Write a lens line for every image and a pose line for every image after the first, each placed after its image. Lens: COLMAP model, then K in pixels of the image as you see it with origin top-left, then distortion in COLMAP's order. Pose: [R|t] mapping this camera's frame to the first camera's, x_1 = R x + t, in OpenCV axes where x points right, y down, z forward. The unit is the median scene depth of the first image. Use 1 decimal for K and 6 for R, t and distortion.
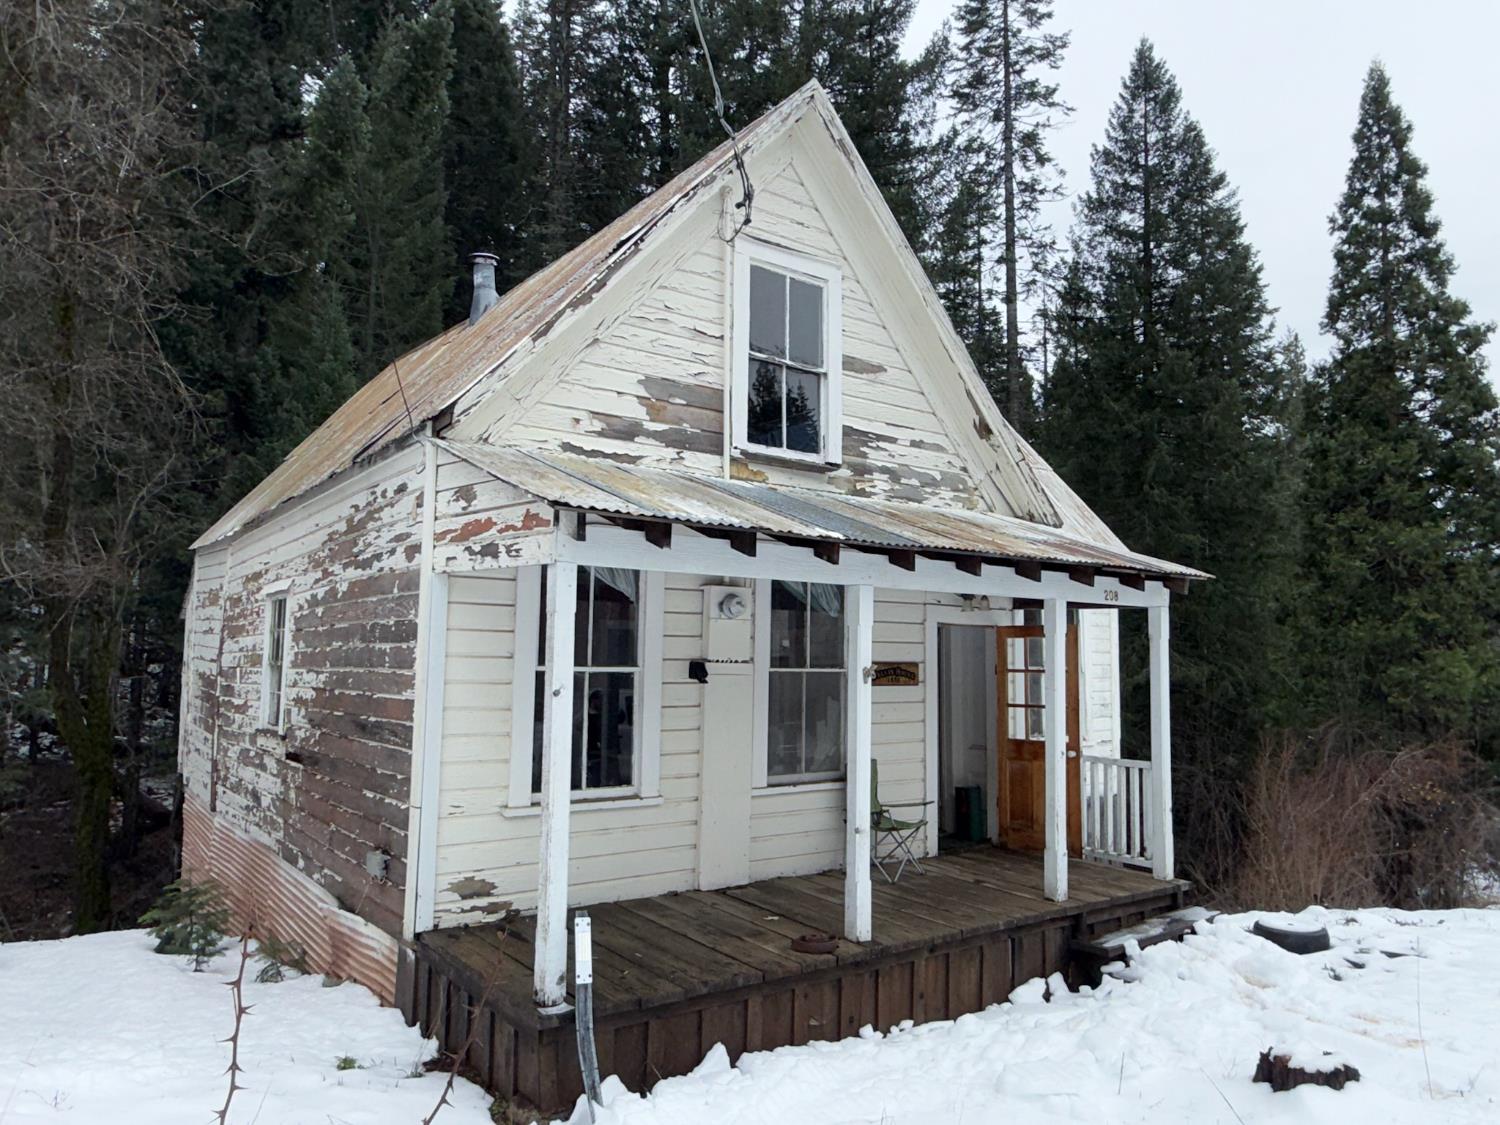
lens RADIAL K [[1015.1, 0, 741.9], [0, 1015.1, 562.4], [0, 0, 1]] dist [0.000579, -0.005613]
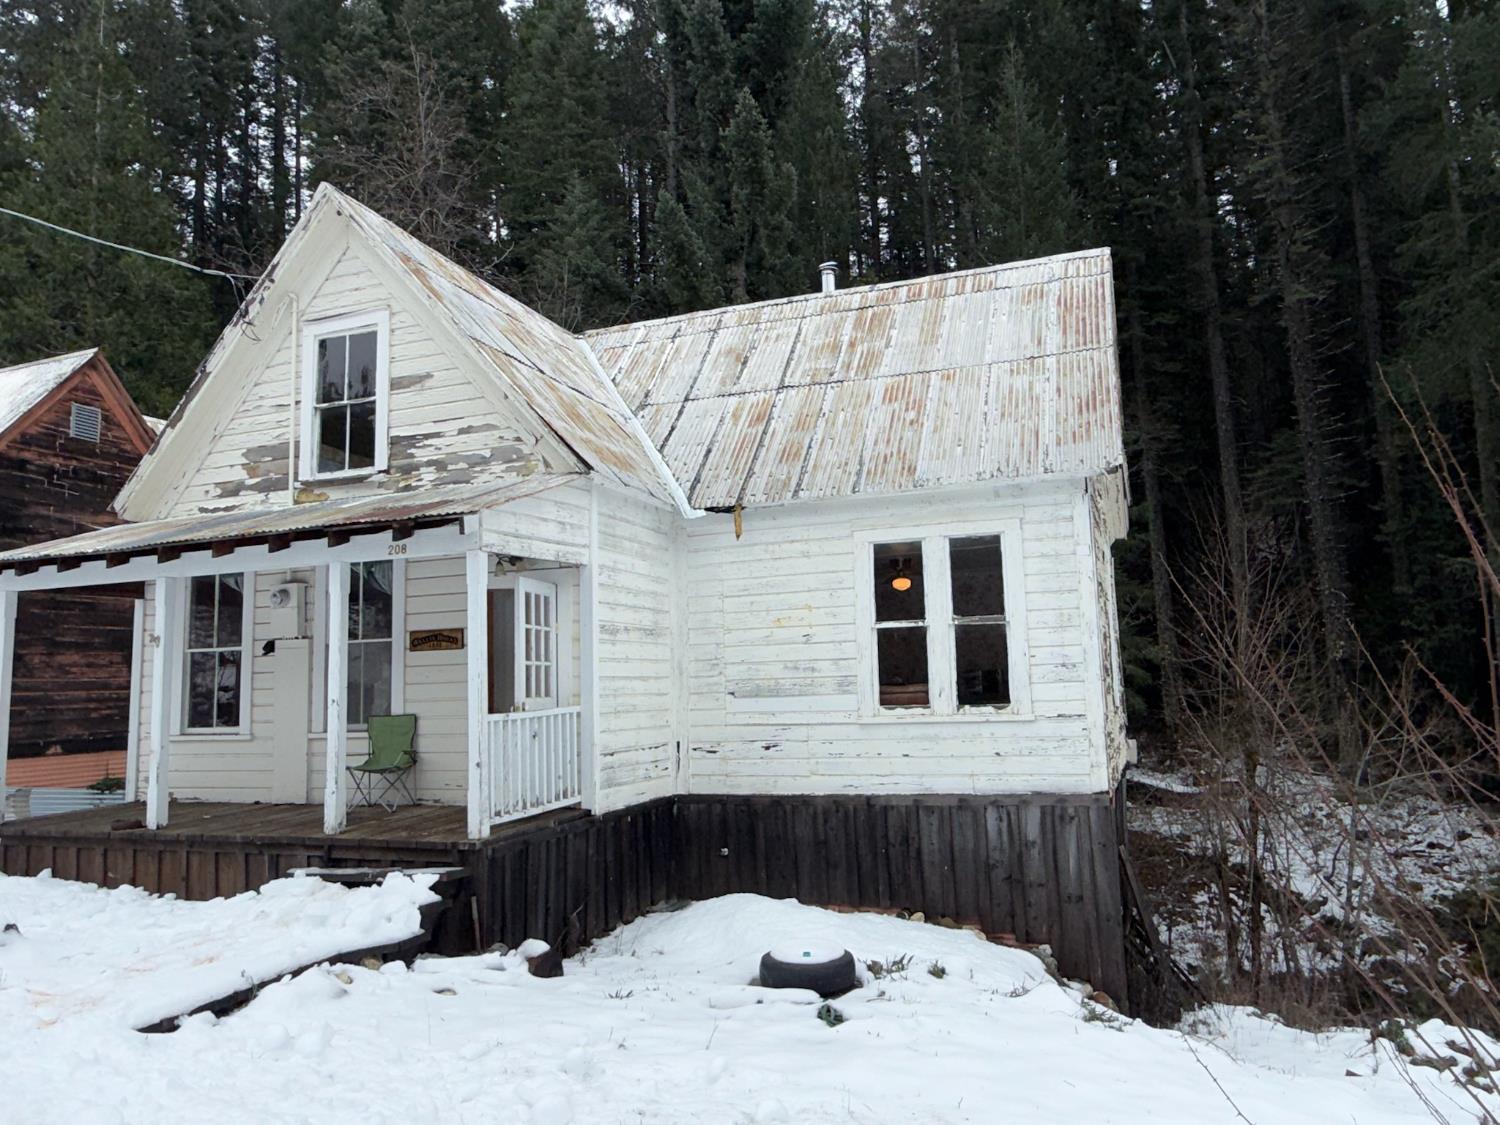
lens RADIAL K [[1015.1, 0, 748.3], [0, 1015.1, 563.2], [0, 0, 1]] dist [0.000579, -0.005613]
pose [[0.555216, -0.129364, -0.821584, 1.411860], [0.116617, 0.990180, -0.077102, 0.168161], [0.823490, -0.053003, 0.564849, 0.717244]]
